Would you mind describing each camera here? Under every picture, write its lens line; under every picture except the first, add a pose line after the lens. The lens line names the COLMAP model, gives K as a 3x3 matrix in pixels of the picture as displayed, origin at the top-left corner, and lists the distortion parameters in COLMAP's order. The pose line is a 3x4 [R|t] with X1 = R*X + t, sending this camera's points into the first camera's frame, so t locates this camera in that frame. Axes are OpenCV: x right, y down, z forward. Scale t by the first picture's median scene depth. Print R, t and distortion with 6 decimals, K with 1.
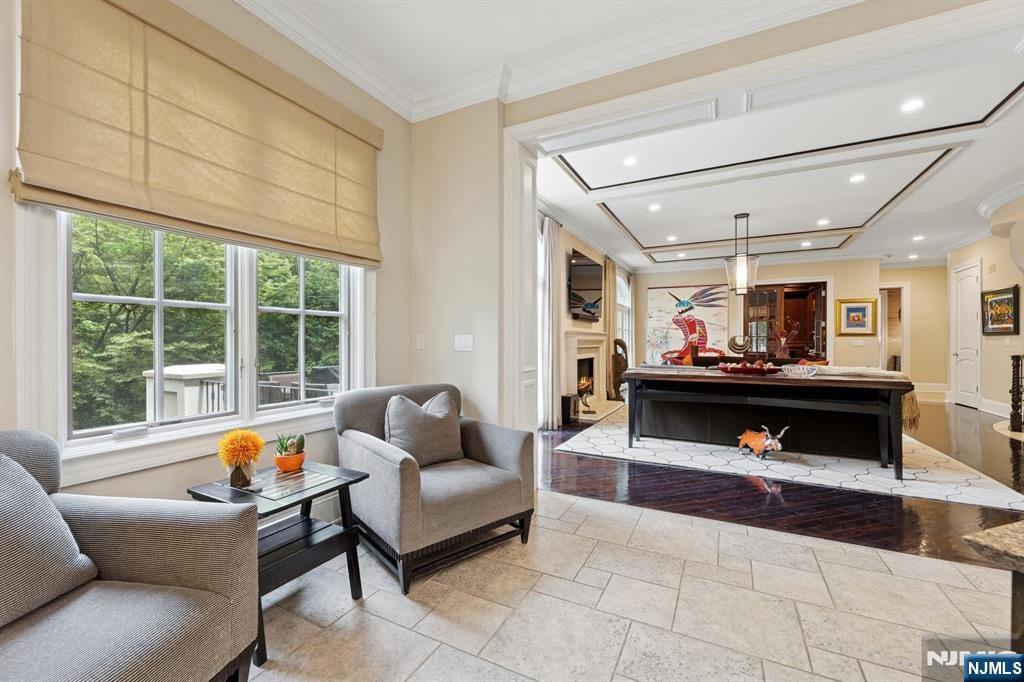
lens RADIAL K [[421.2, 0, 511.2], [0, 421.2, 343.5], [0, 0, 1]] dist [-0.001755, -0.000062]
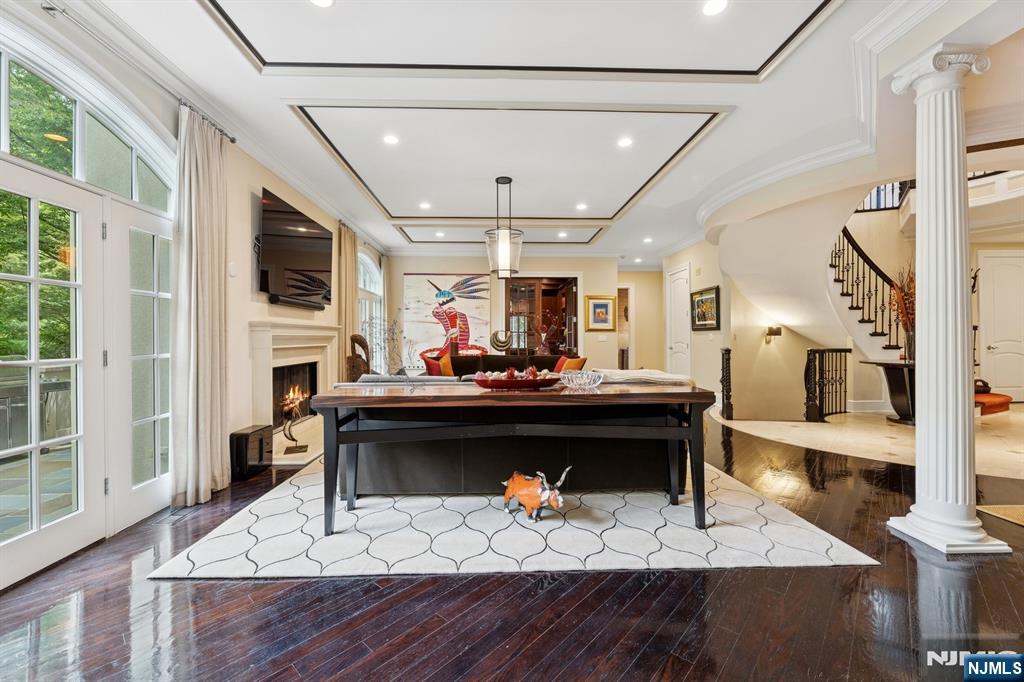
lens RADIAL K [[421.2, 0, 510.0], [0, 421.2, 336.1], [0, 0, 1]] dist [-0.001755, -0.000062]
pose [[0.868023, -0.003276, 0.496513, 0.142247], [0.007910, 0.999943, -0.007230, -0.001135], [-0.496461, 0.010203, 0.867999, 0.268912]]
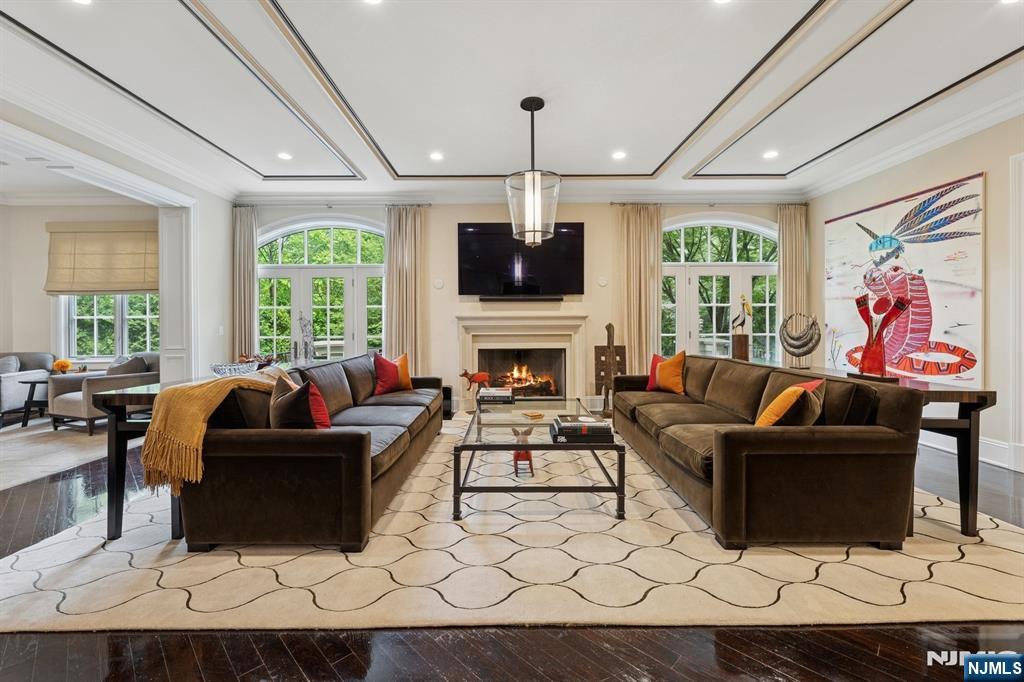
lens RADIAL K [[421.2, 0, 510.5], [0, 421.2, 327.3], [0, 0, 1]] dist [-0.001755, -0.000062]
pose [[0.459193, 0.001924, -0.888334, 0.918725], [0.001524, 0.999994, 0.002954, -0.007594], [0.888335, -0.002710, 0.459188, 0.640130]]
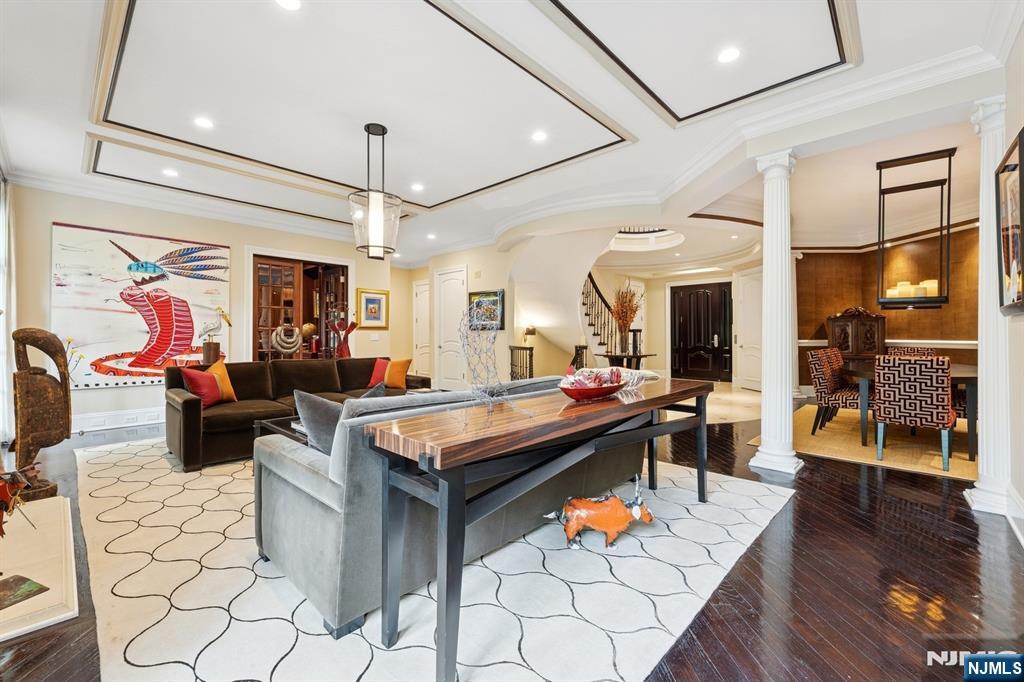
lens RADIAL K [[421.2, 0, 514.0], [0, 421.2, 338.3], [0, 0, 1]] dist [-0.001755, -0.000062]
pose [[0.266092, -0.006494, 0.963926, 0.012657], [0.005913, 0.999969, 0.005105, -0.002205], [-0.963929, 0.004341, 0.266122, 0.574950]]
